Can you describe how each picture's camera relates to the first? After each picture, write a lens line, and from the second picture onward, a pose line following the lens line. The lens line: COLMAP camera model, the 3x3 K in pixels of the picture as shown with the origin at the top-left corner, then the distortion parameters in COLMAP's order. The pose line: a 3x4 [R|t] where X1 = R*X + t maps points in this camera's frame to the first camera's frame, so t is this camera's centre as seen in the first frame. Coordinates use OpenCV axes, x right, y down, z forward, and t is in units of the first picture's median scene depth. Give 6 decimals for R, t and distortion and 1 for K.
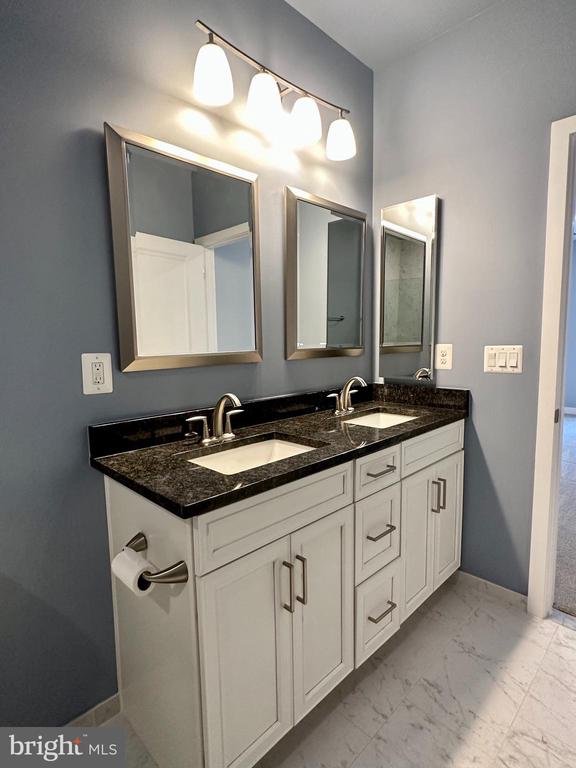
lens RADIAL K [[403.6, 0, 288.0], [0, 403.6, 384.0], [0, 0, 1]] dist [0.000955, 0.000371]
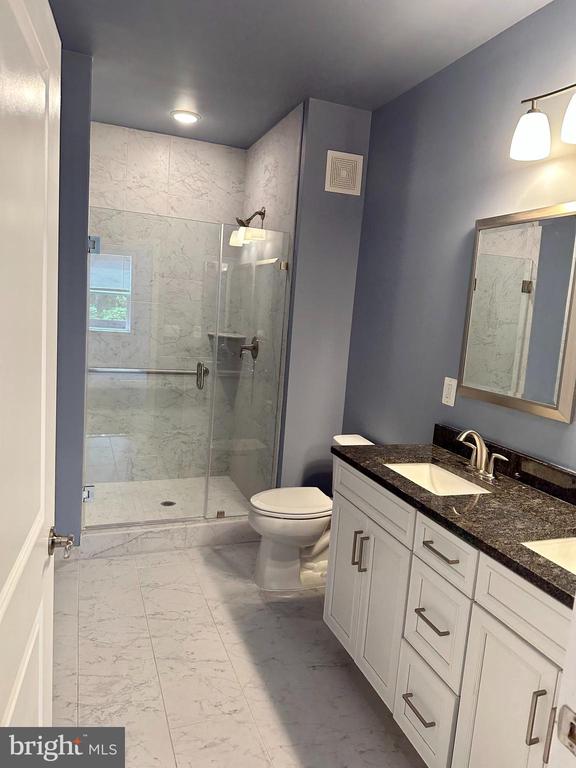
lens RADIAL K [[539.5, 0, 288.0], [0, 539.5, 384.0], [0, 0, 1]] dist [0.005156, 0.001130]
pose [[-0.406517, 0.112359, -0.906708, 1.452693], [-0.166783, 0.966608, 0.194558, -0.316766], [0.898291, 0.230315, -0.374203, 1.127845]]
